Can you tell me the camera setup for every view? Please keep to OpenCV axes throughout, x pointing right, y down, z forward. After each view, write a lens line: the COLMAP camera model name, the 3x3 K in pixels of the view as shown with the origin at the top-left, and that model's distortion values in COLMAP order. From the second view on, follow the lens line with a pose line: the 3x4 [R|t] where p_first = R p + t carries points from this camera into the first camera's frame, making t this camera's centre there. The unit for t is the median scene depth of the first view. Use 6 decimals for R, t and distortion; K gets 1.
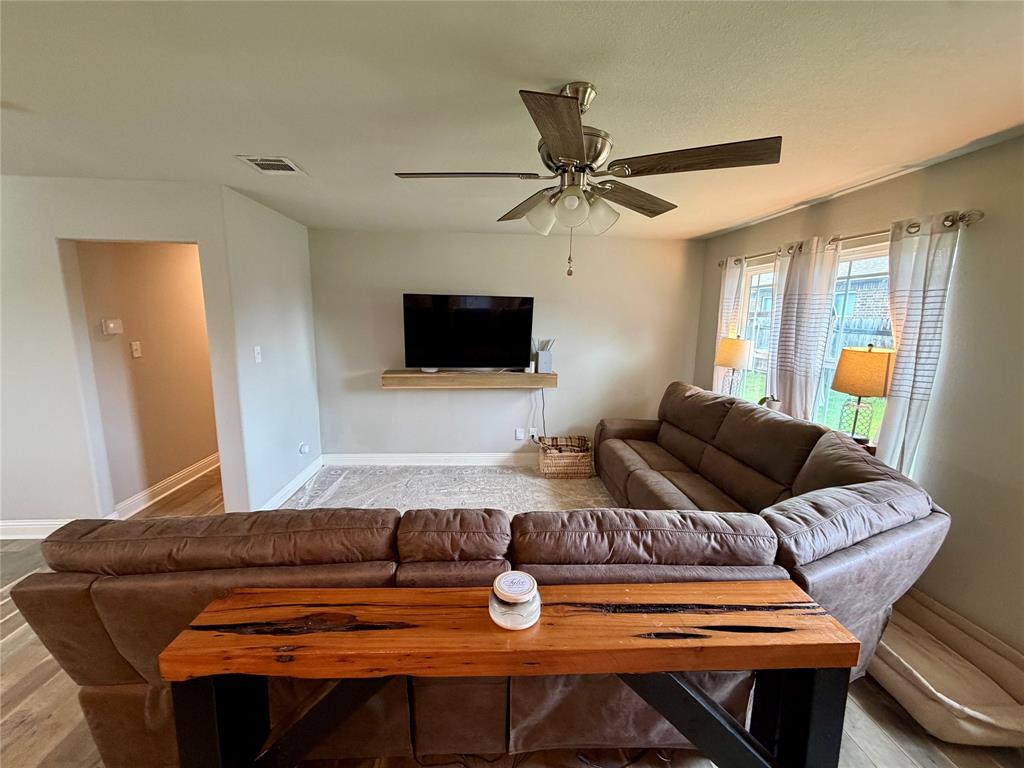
lens RADIAL K [[408.0, 0, 507.7], [0, 408.0, 383.9], [0, 0, 1]] dist [-0.000120, -0.000025]
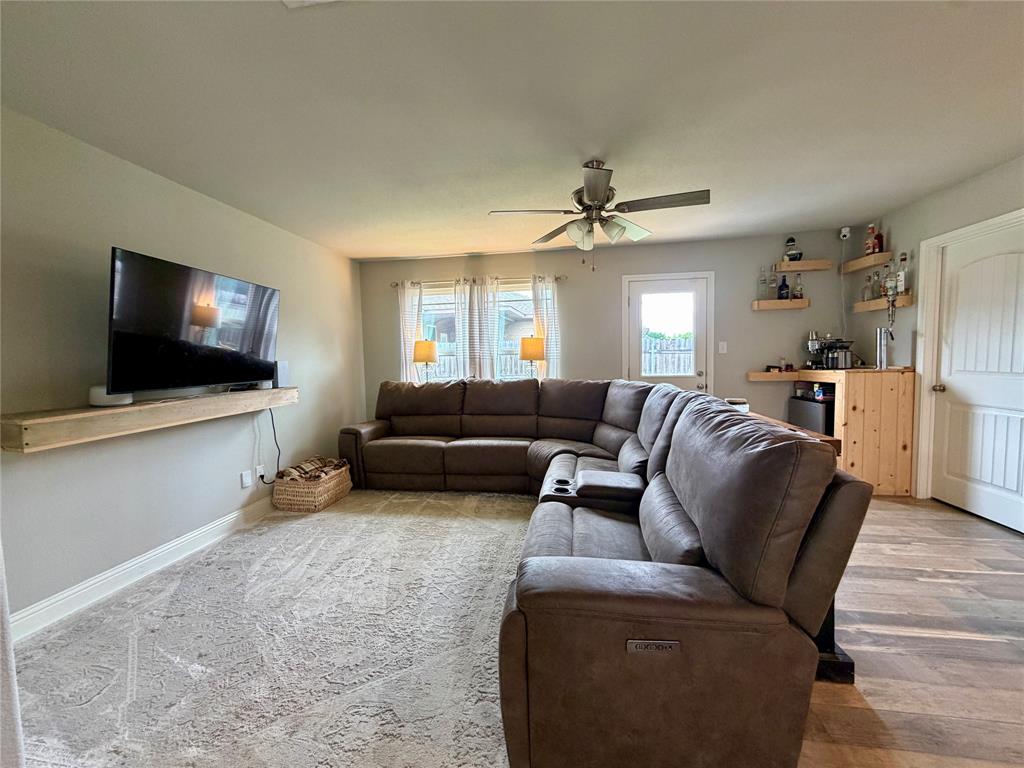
lens RADIAL K [[408.0, 0, 507.7], [0, 408.0, 383.9], [0, 0, 1]] dist [-0.000120, -0.000025]
pose [[0.224534, -0.082300, 0.970985, -0.660730], [0.188991, 0.981186, 0.039462, 0.021751], [-0.955964, 0.174647, 0.235863, 0.443892]]
